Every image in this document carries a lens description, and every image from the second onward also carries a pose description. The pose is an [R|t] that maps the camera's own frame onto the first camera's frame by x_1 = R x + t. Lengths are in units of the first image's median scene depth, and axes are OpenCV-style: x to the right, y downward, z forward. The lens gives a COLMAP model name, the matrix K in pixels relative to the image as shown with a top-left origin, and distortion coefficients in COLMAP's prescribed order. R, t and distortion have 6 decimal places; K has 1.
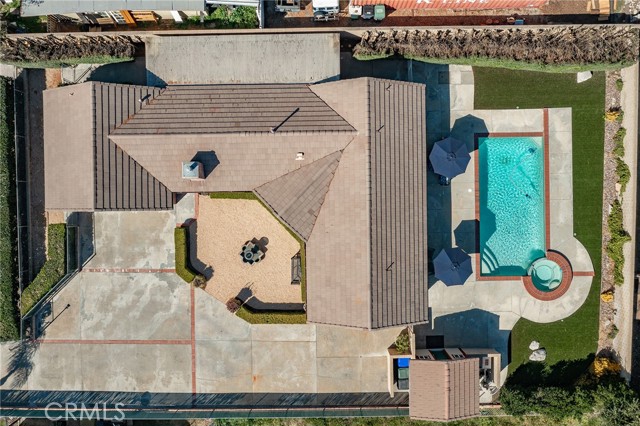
lens RADIAL K [[513.1, 0, 321.5], [0, 513.1, 209.3], [0, 0, 1]] dist [-0.017817, 0.002392]
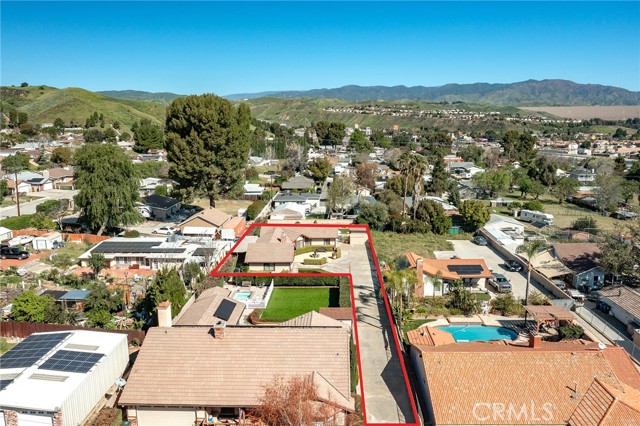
lens RADIAL K [[513.1, 0, 321.5], [0, 513.1, 209.3], [0, 0, 1]] dist [-0.017817, 0.002392]
pose [[0.038899, -0.170896, 0.984521, -2.744456], [0.999009, -0.014699, -0.042023, 0.235792], [0.021653, 0.985179, 0.170155, 0.302661]]
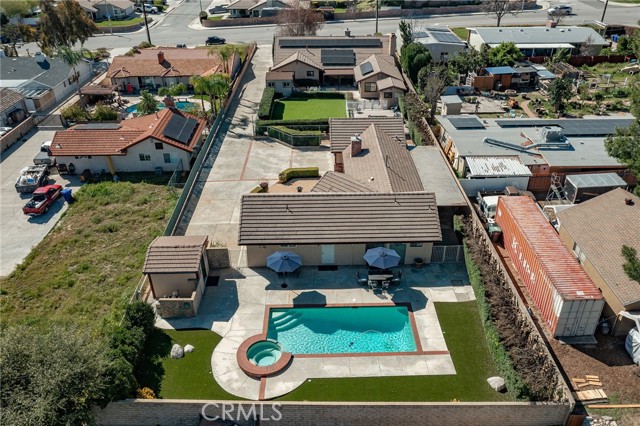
lens RADIAL K [[513.1, 0, 321.5], [0, 513.1, 209.3], [0, 0, 1]] dist [-0.017817, 0.002392]
pose [[0.003598, 0.512823, -0.858487, 1.077799], [-0.999975, -0.003329, -0.006180, 0.035744], [-0.006027, 0.858488, 0.512798, 0.314602]]
